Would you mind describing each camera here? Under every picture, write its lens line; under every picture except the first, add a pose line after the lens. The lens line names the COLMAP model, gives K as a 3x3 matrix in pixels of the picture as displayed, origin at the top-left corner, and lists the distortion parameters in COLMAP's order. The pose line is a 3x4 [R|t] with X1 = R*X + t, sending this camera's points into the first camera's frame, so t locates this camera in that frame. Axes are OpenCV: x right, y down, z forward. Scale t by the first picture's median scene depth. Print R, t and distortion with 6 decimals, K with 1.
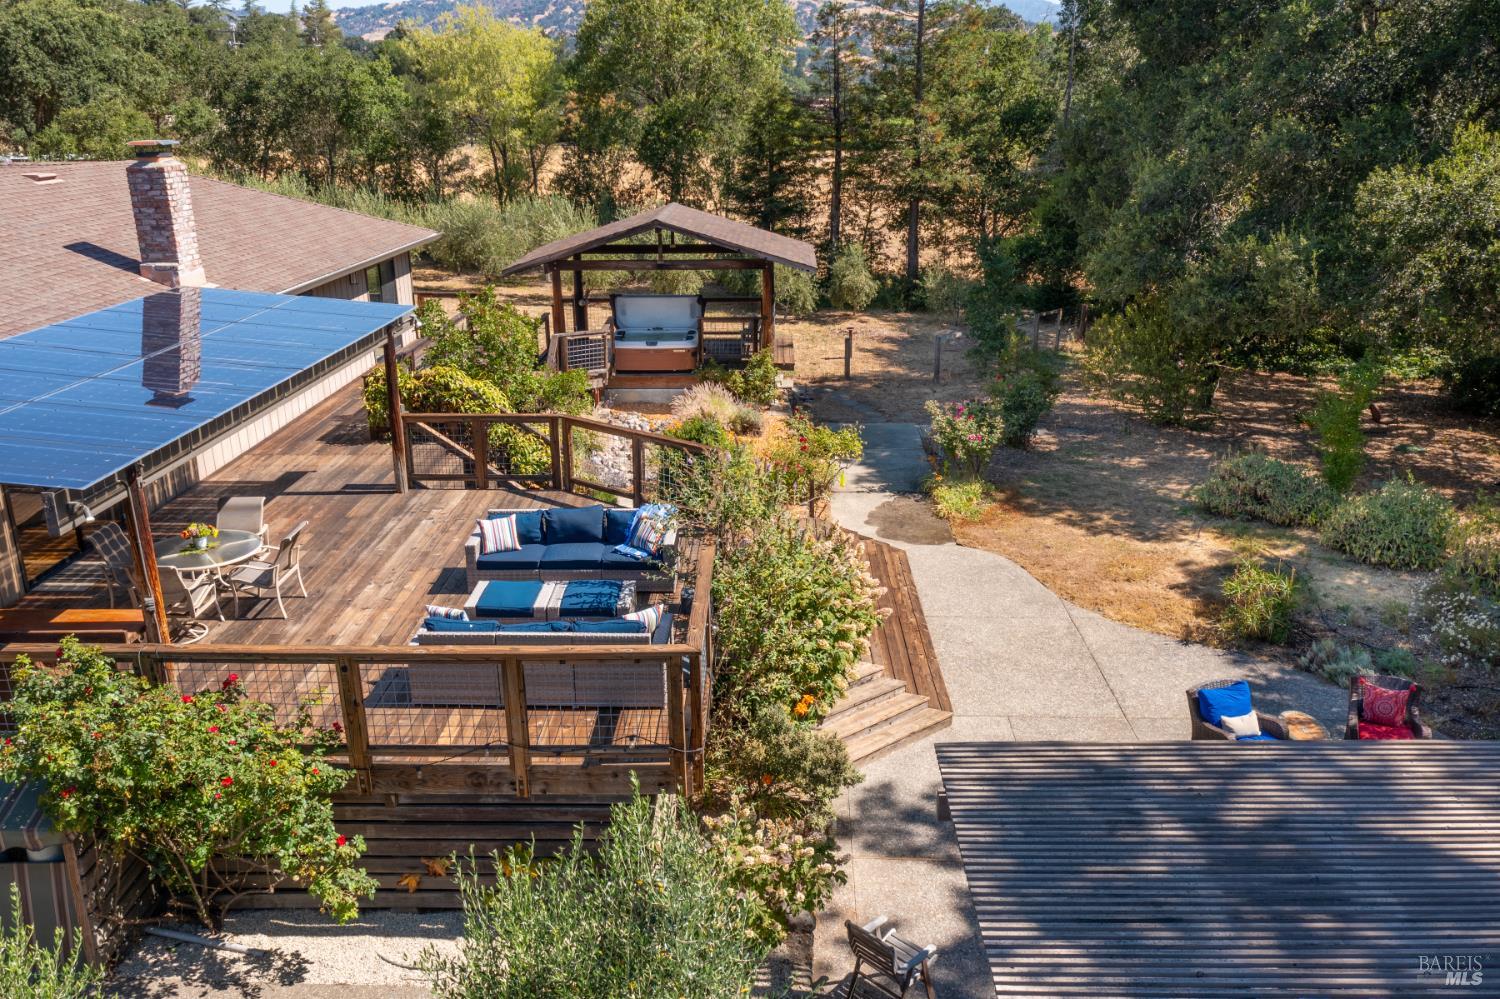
lens RADIAL K [[1183.8, 0, 786.6], [0, 1183.8, 533.4], [0, 0, 1]] dist [0.002127, -0.004117]
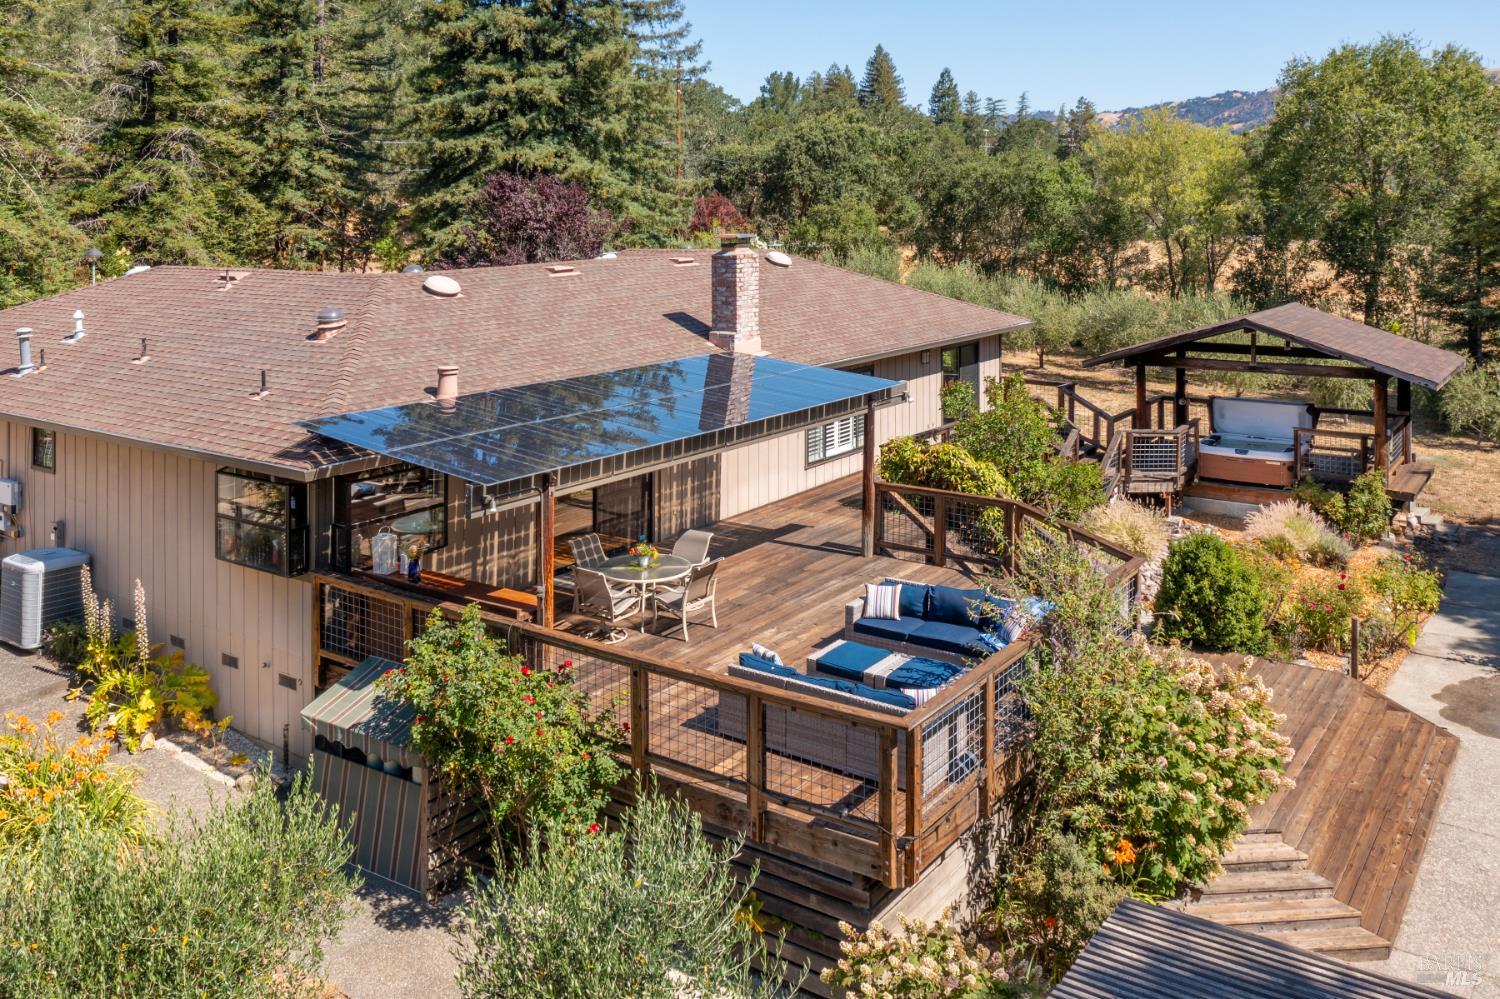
lens RADIAL K [[1283.2, 0, 747.5], [0, 1283.2, 234.2], [0, 0, 1]] dist [-0.001913, -0.012668]
pose [[0.818641, 0.009487, -0.574227, 0.205331], [-0.189256, 0.948470, -0.254141, 0.002570], [0.542226, 0.316726, 0.778252, -0.023028]]
